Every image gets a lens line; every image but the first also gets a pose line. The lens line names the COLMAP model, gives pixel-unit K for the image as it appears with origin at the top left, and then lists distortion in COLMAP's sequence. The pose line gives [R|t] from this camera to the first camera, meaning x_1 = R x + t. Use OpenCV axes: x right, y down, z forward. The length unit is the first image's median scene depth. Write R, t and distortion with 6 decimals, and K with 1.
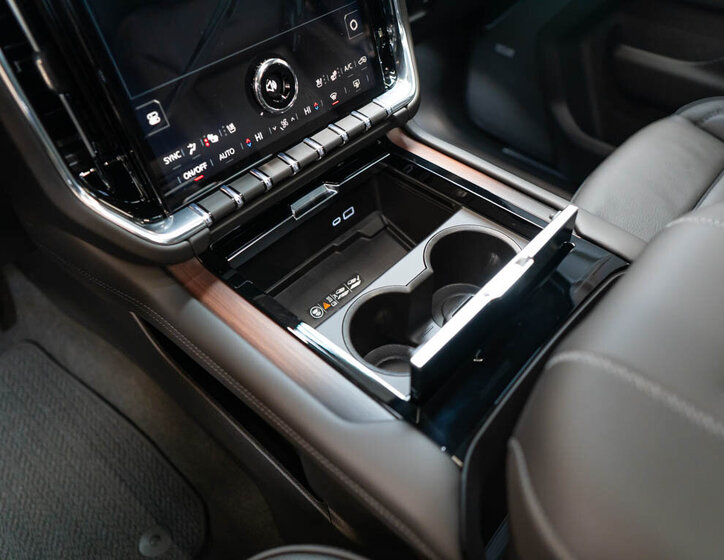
lens RADIAL K [[565.4, 0, 362.0], [0, 565.4, 280.0], [0, 0, 1]] dist [-0.004727, 0.000055]
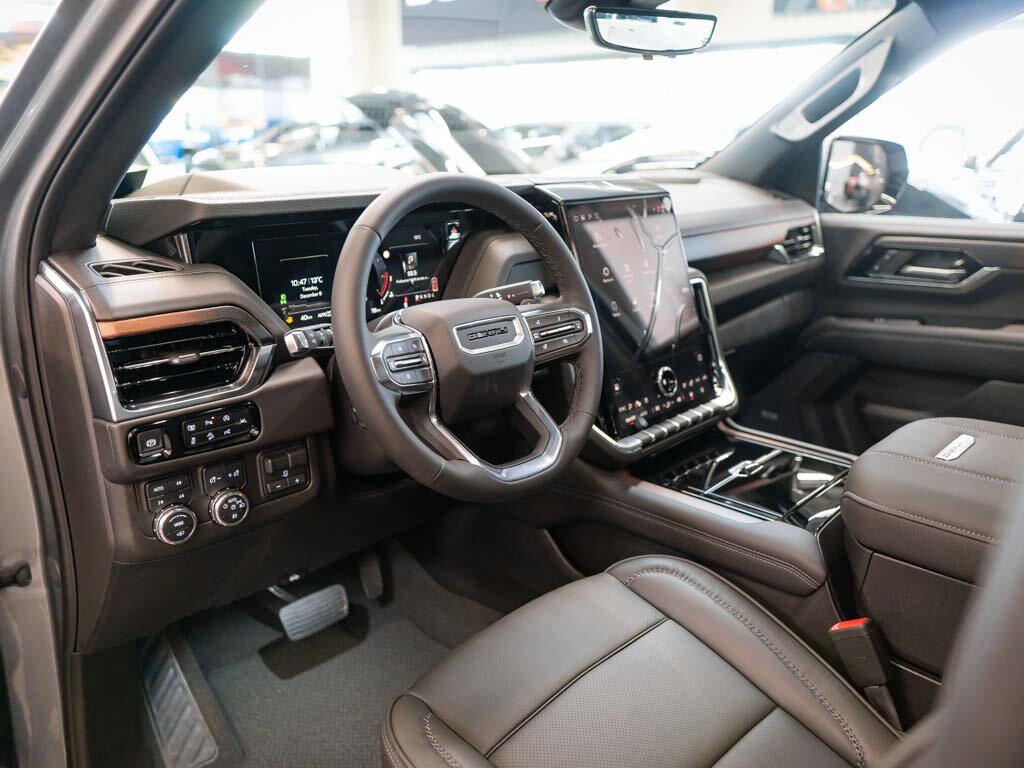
lens RADIAL K [[796.5, 0, 512.0], [0, 796.5, 384.0], [0, 0, 1]] dist [-0.003238, -0.002325]
pose [[0.999578, -0.002529, -0.028934, -0.588575], [-0.012658, 0.858697, -0.512327, 0.982610], [0.026141, 0.512477, 0.858303, -1.188168]]
